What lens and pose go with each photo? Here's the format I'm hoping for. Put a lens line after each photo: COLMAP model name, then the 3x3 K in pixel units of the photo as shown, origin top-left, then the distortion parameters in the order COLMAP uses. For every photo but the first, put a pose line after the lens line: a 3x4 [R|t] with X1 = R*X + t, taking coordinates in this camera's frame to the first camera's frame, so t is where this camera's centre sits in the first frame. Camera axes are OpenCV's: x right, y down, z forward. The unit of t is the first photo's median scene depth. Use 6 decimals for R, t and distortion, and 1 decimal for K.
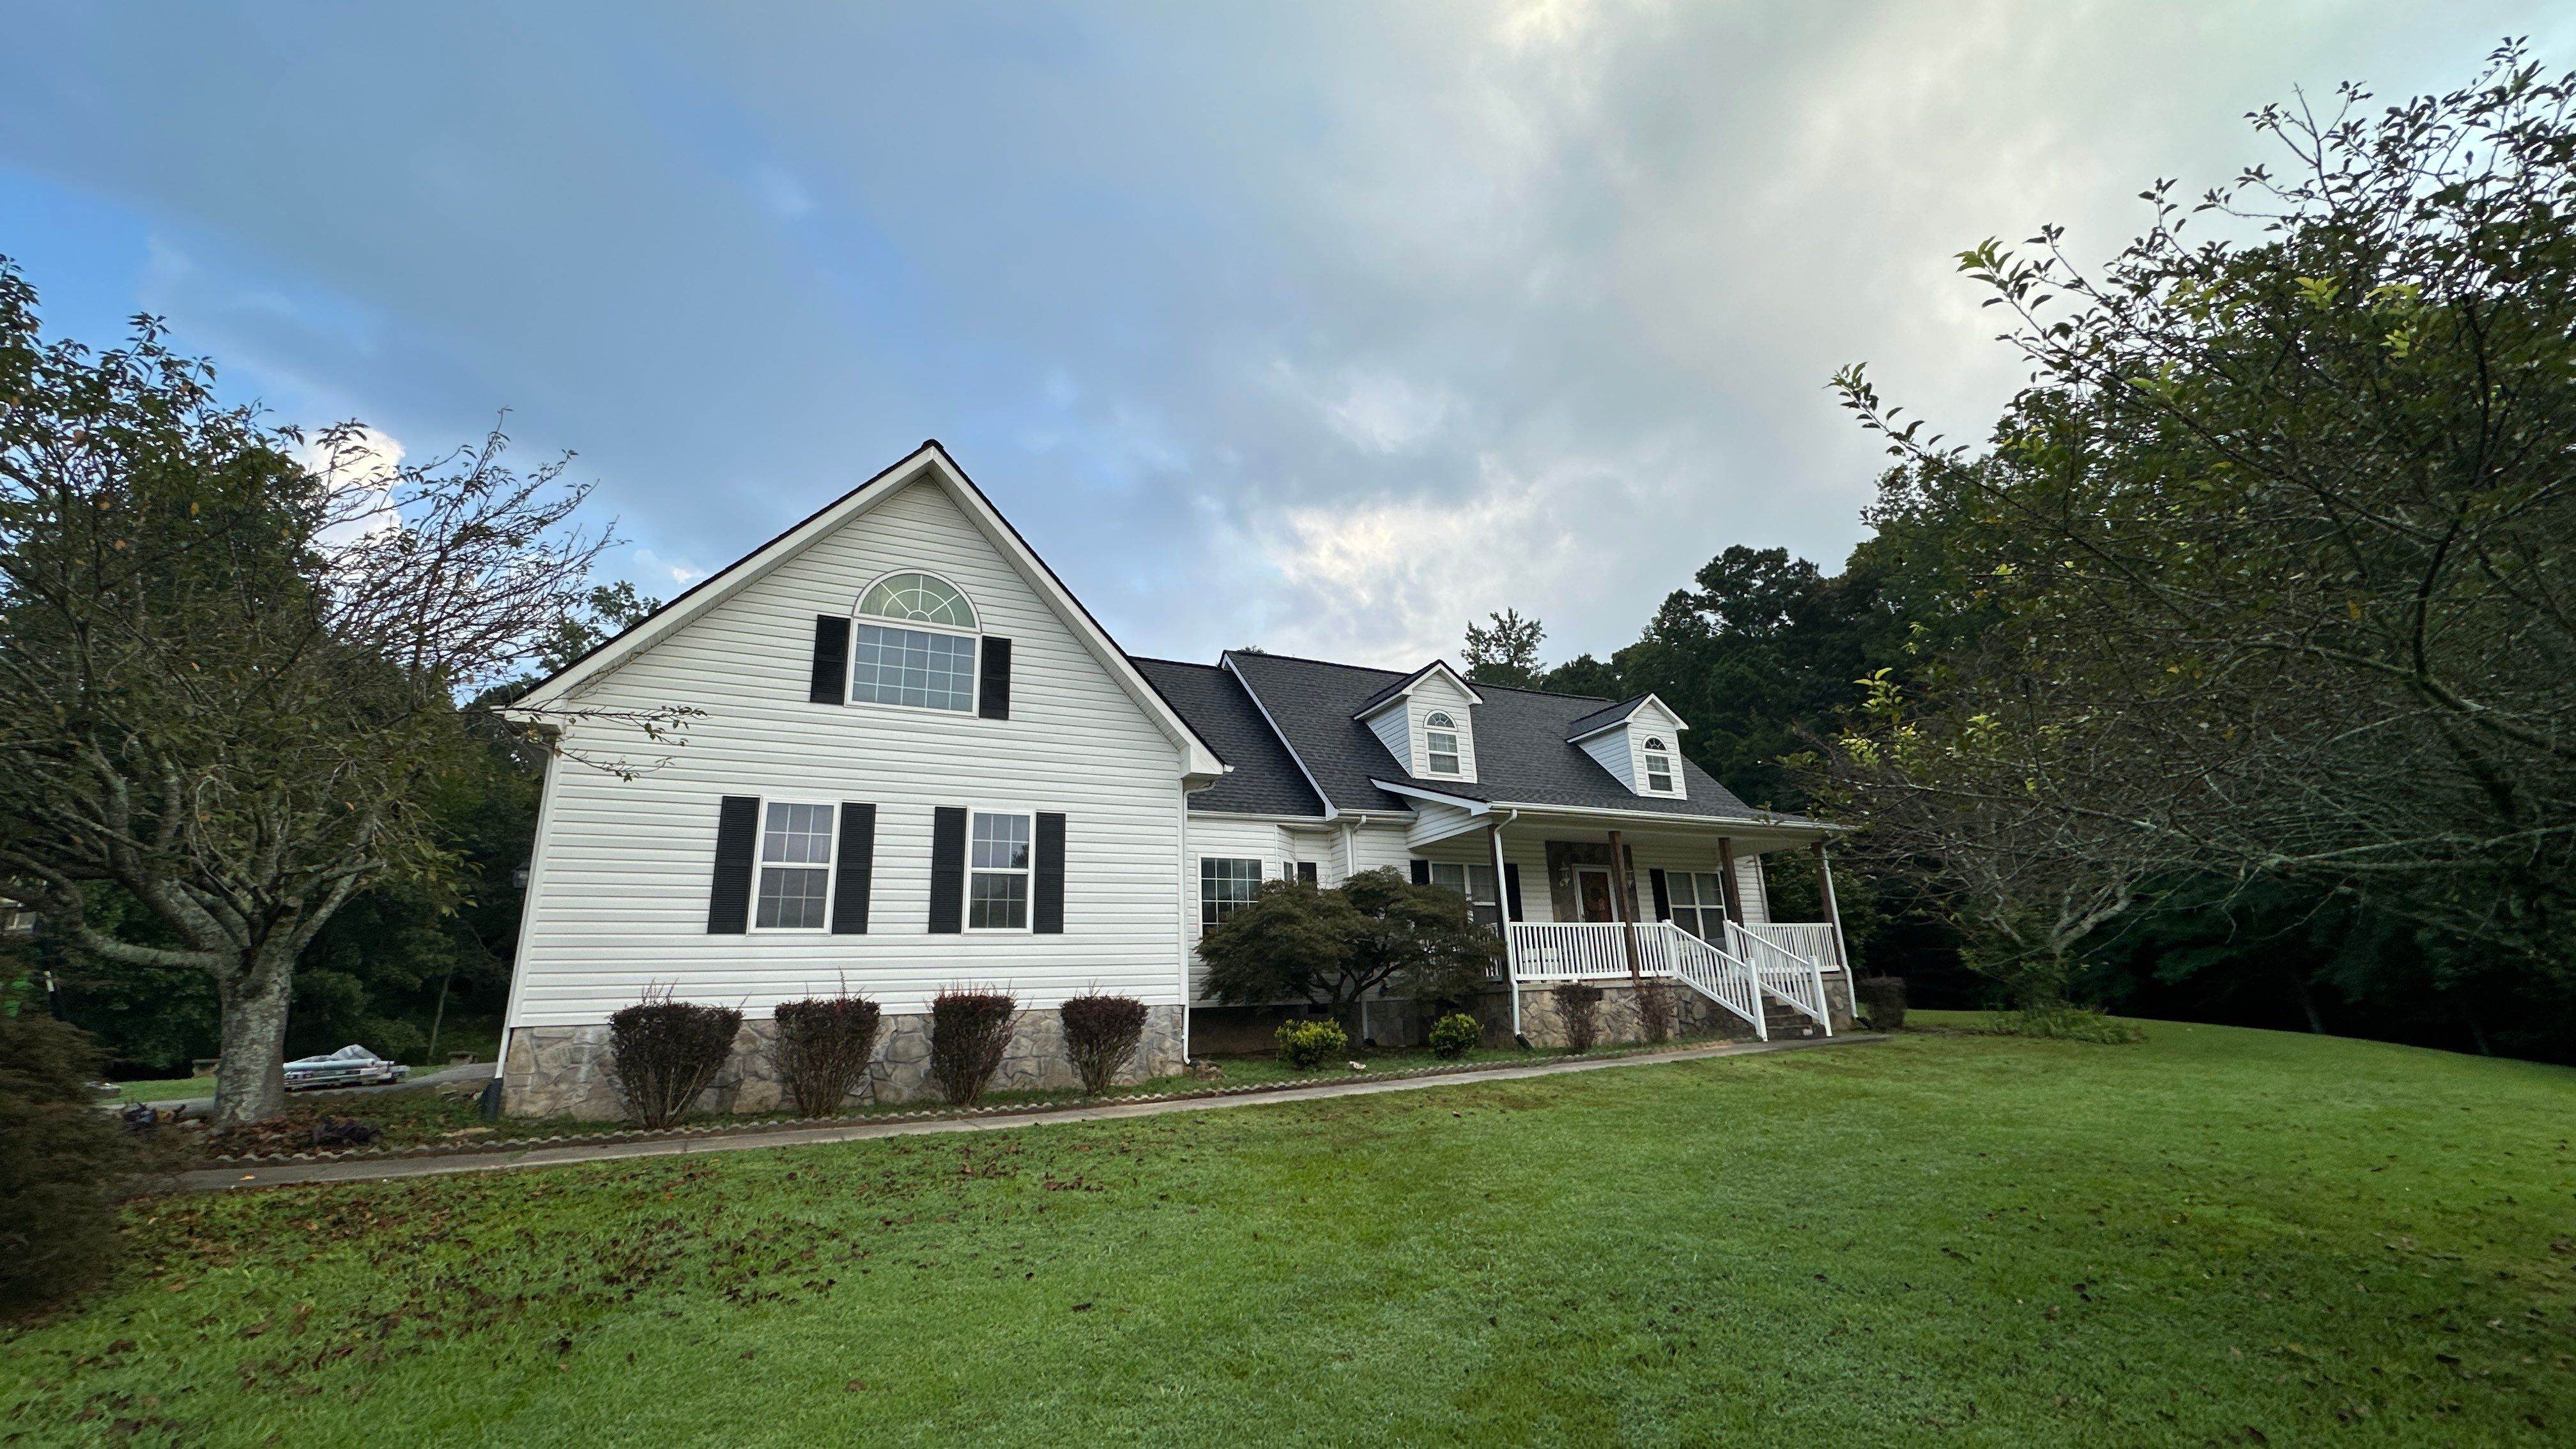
lens RADIAL K [[1052.6, 0, 1284.7], [0, 1052.6, 721.1], [0, 0, 1]] dist [0.000943, 0.027038]
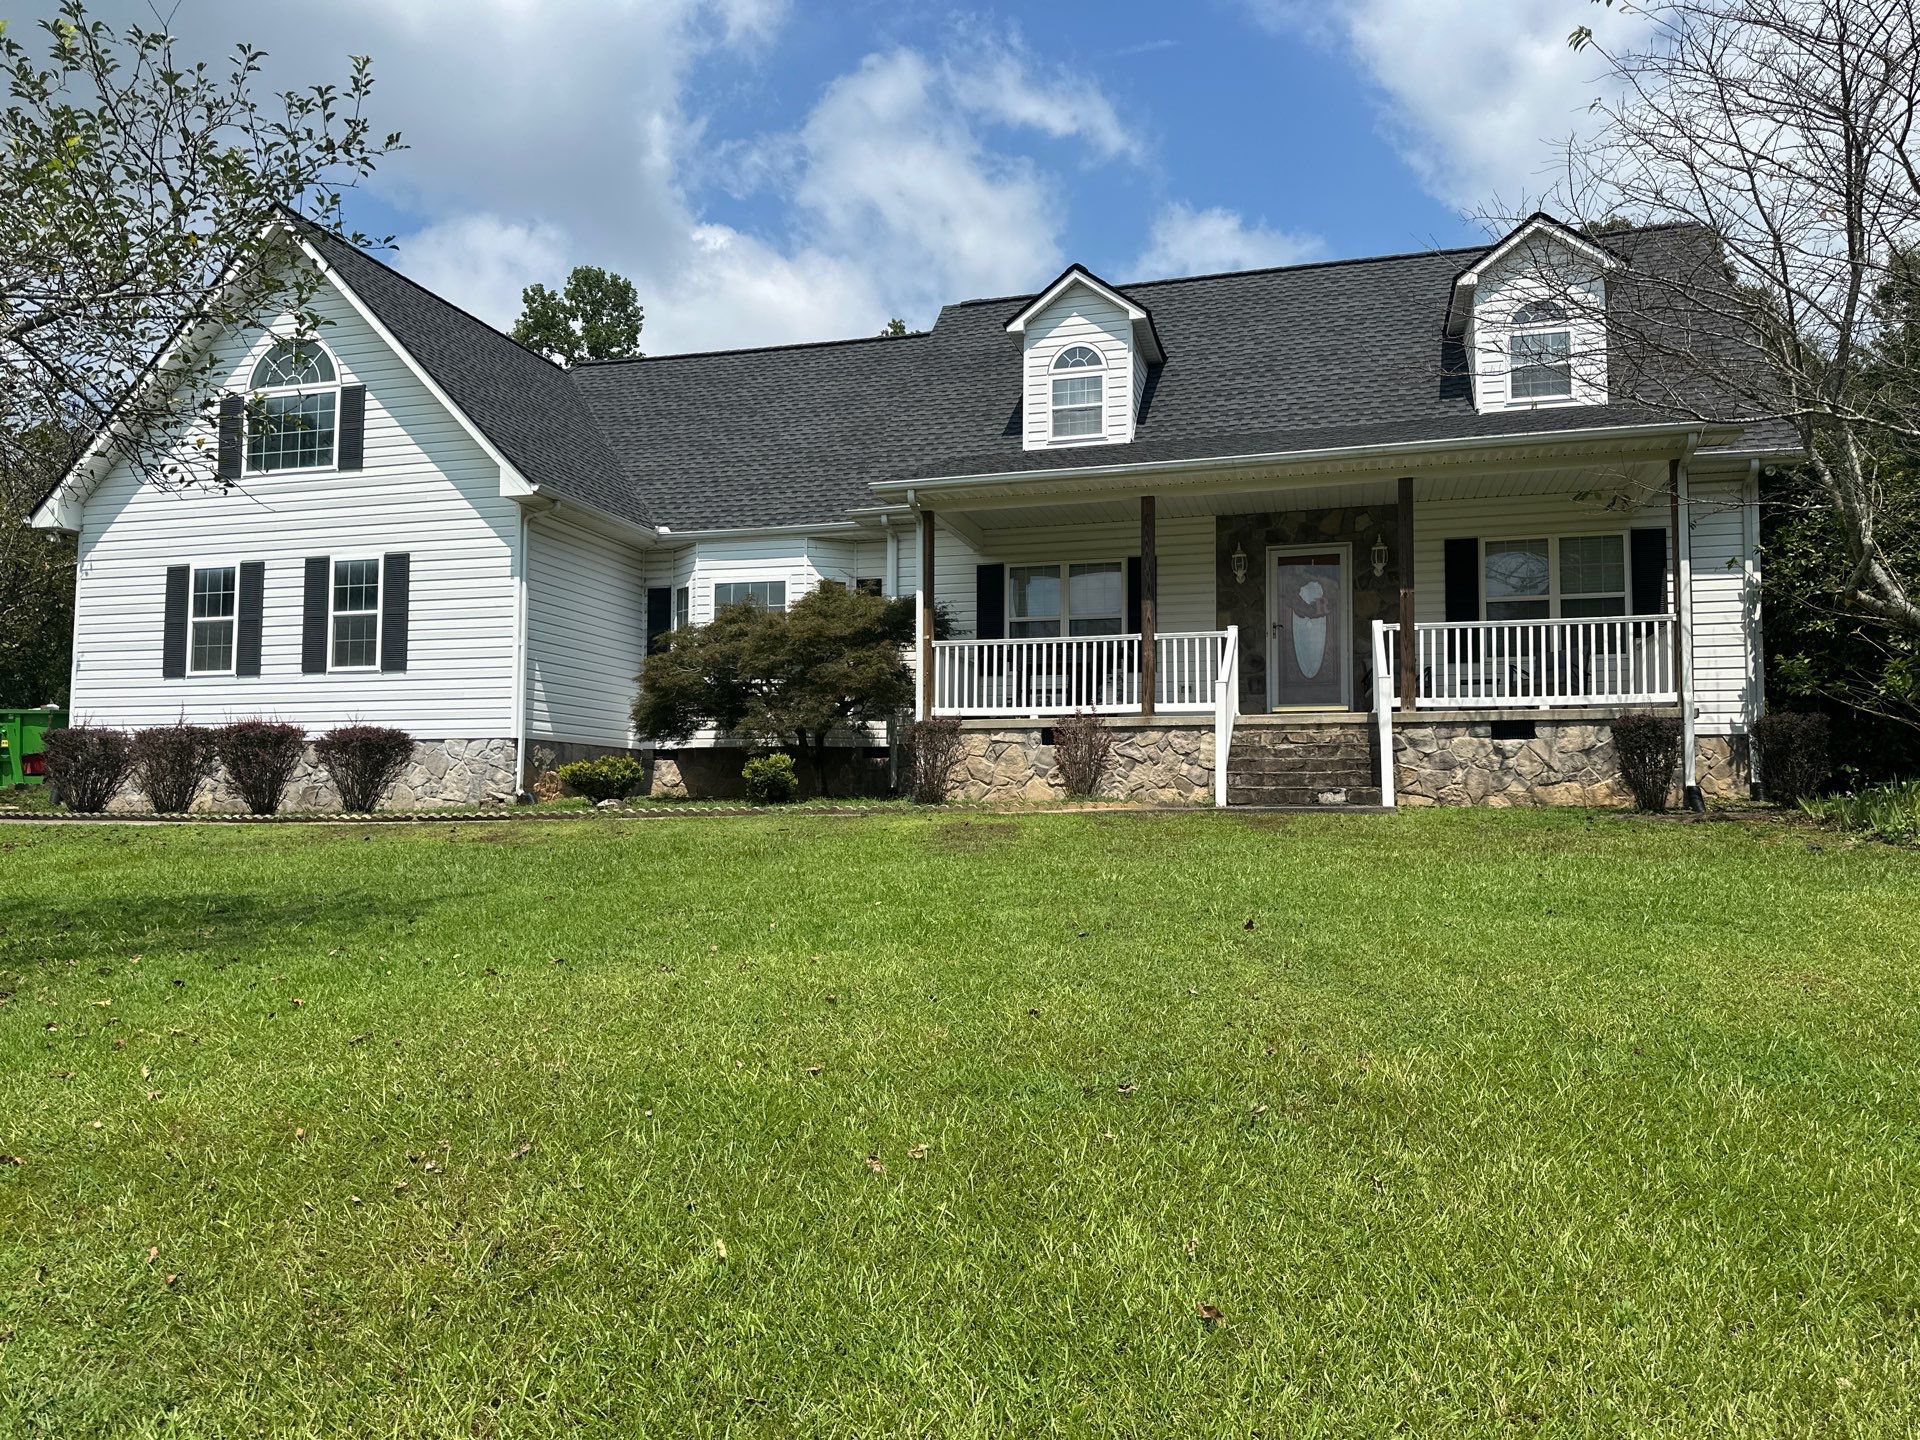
lens RADIAL K [[1162.8, 0, 968.0], [0, 1162.8, 727.1], [0, 0, 1]] dist [0.112849, -0.160970]
pose [[0.751428, 0.018029, -0.659568, 0.955001], [0.159075, 0.965190, 0.207613, 0.098144], [0.640352, -0.260927, 0.722403, 0.480300]]
